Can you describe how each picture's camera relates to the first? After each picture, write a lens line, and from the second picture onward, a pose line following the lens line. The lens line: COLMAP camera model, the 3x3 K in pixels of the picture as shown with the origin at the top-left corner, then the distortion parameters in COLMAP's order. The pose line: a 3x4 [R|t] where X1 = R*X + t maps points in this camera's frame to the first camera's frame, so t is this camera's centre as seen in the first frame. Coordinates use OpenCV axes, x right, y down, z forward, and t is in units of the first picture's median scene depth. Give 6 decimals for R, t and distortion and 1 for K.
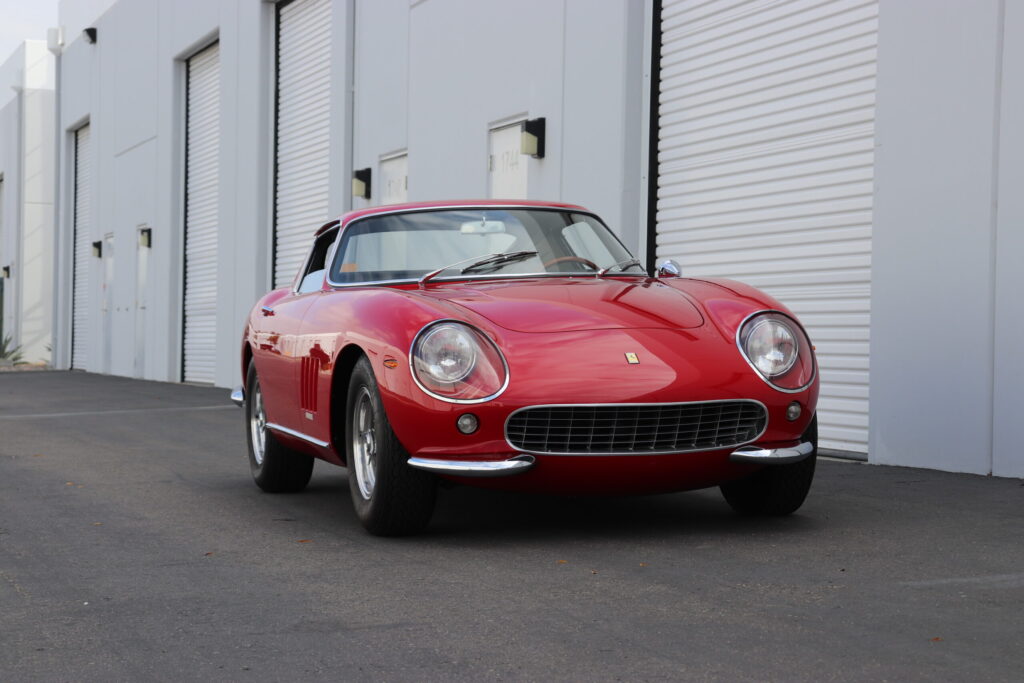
lens RADIAL K [[2398.8, 0, 510.6], [0, 2398.8, 339.5], [0, 0, 1]] dist [0.407326, 0.000000]
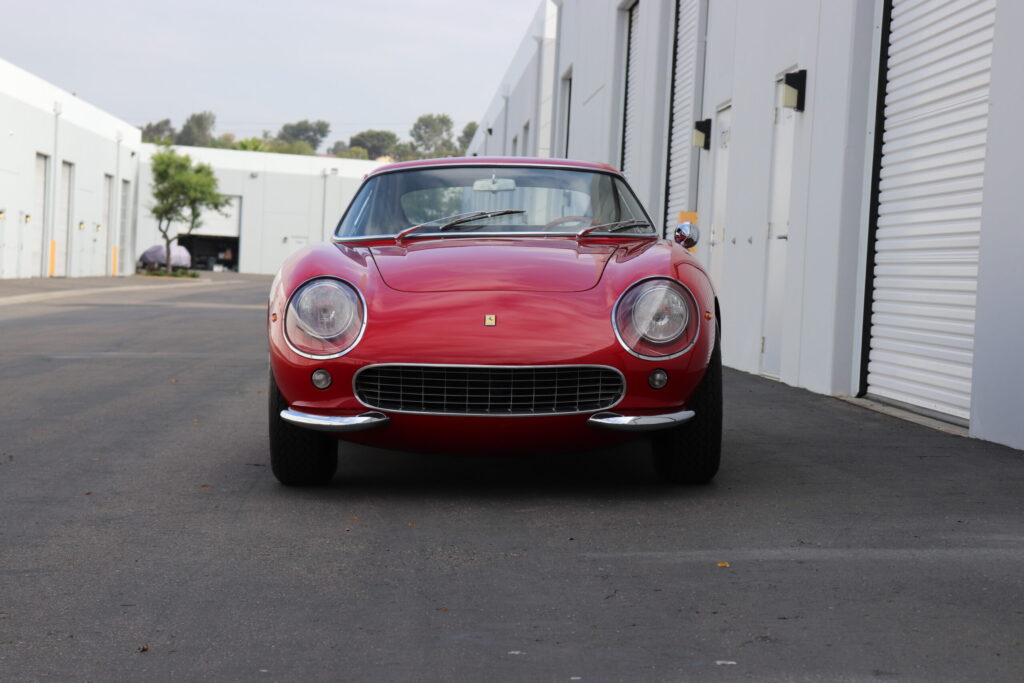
lens RADIAL K [[2398.8, 0, 509.0], [0, 2398.8, 346.0], [0, 0, 1]] dist [0.407326, 0.000000]
pose [[0.966635, 0.036510, -0.253541, 0.268275], [-0.030053, 0.999119, 0.029295, -0.009479], [0.254387, -0.020698, 0.966881, 0.026860]]
